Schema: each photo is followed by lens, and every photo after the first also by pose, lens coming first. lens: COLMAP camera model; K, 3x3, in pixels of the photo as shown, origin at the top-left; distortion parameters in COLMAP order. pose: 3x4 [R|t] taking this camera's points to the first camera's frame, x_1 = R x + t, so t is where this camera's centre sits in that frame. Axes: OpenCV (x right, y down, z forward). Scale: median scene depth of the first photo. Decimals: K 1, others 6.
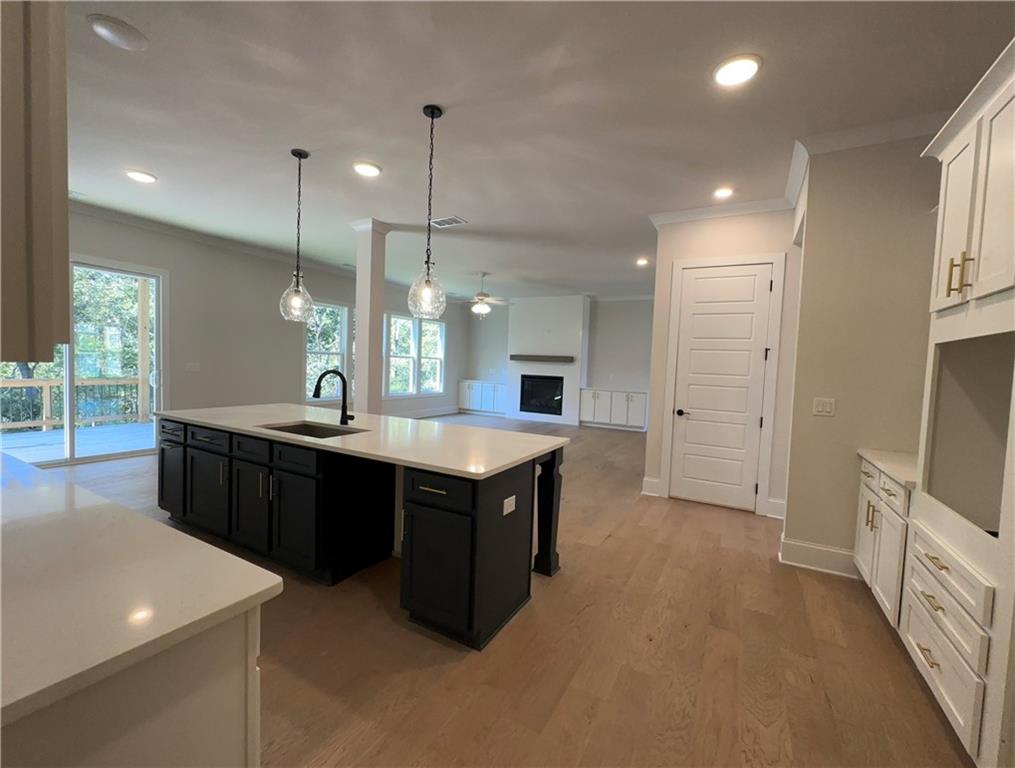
lens RADIAL K [[434.1, 0, 507.5], [0, 434.1, 384.0], [0, 0, 1]] dist [-0.000156, 0.000016]
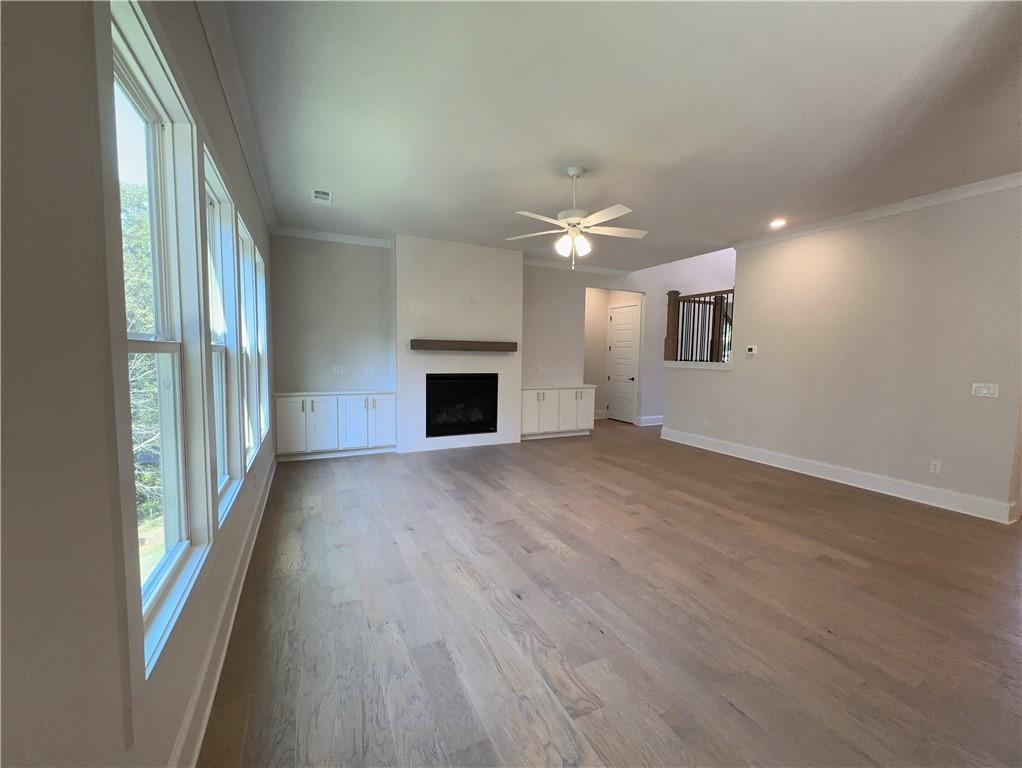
lens RADIAL K [[418.2, 0, 511.0], [0, 418.2, 384.0], [0, 0, 1]] dist [-0.000211, 0.000082]
pose [[0.568447, -0.089620, 0.817824, -0.375329], [0.049913, 0.995975, 0.074450, -0.046343], [-0.821205, -0.001501, 0.570632, 0.617313]]
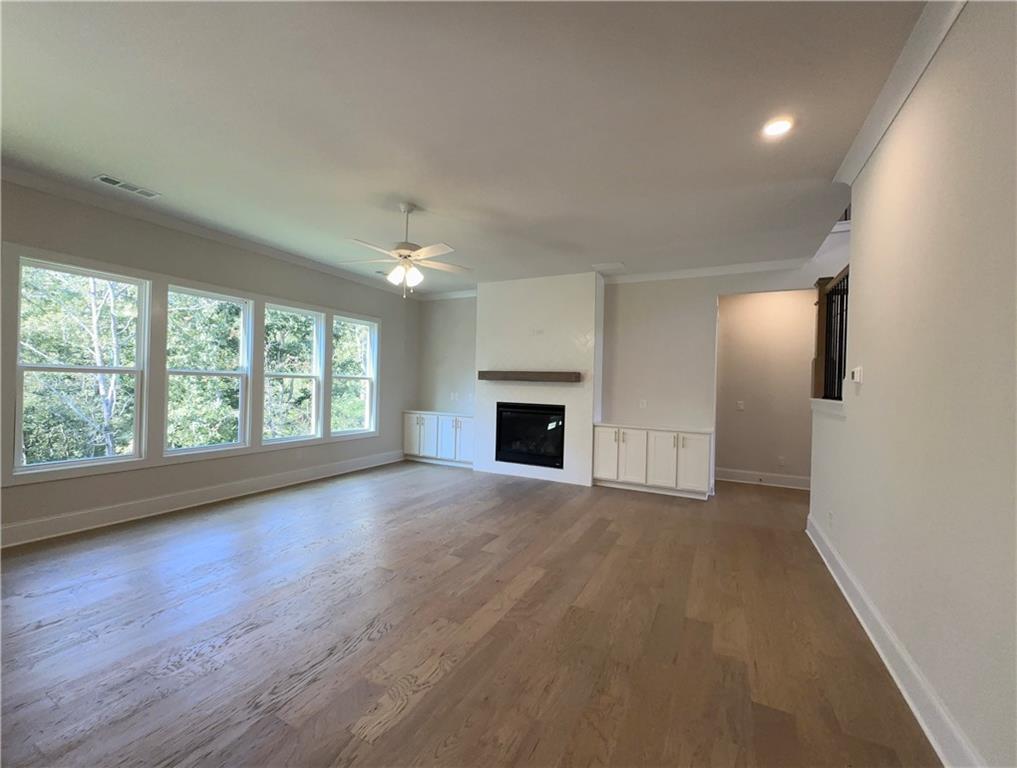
lens RADIAL K [[416.2, 0, 508.5], [0, 416.2, 384.0], [0, 0, 1]] dist [-0.000211, 0.000082]
pose [[0.999450, -0.012893, 0.030542, 0.031670], [0.014396, 0.998671, -0.049496, -0.018836], [-0.029863, 0.049908, 0.998307, 0.411099]]
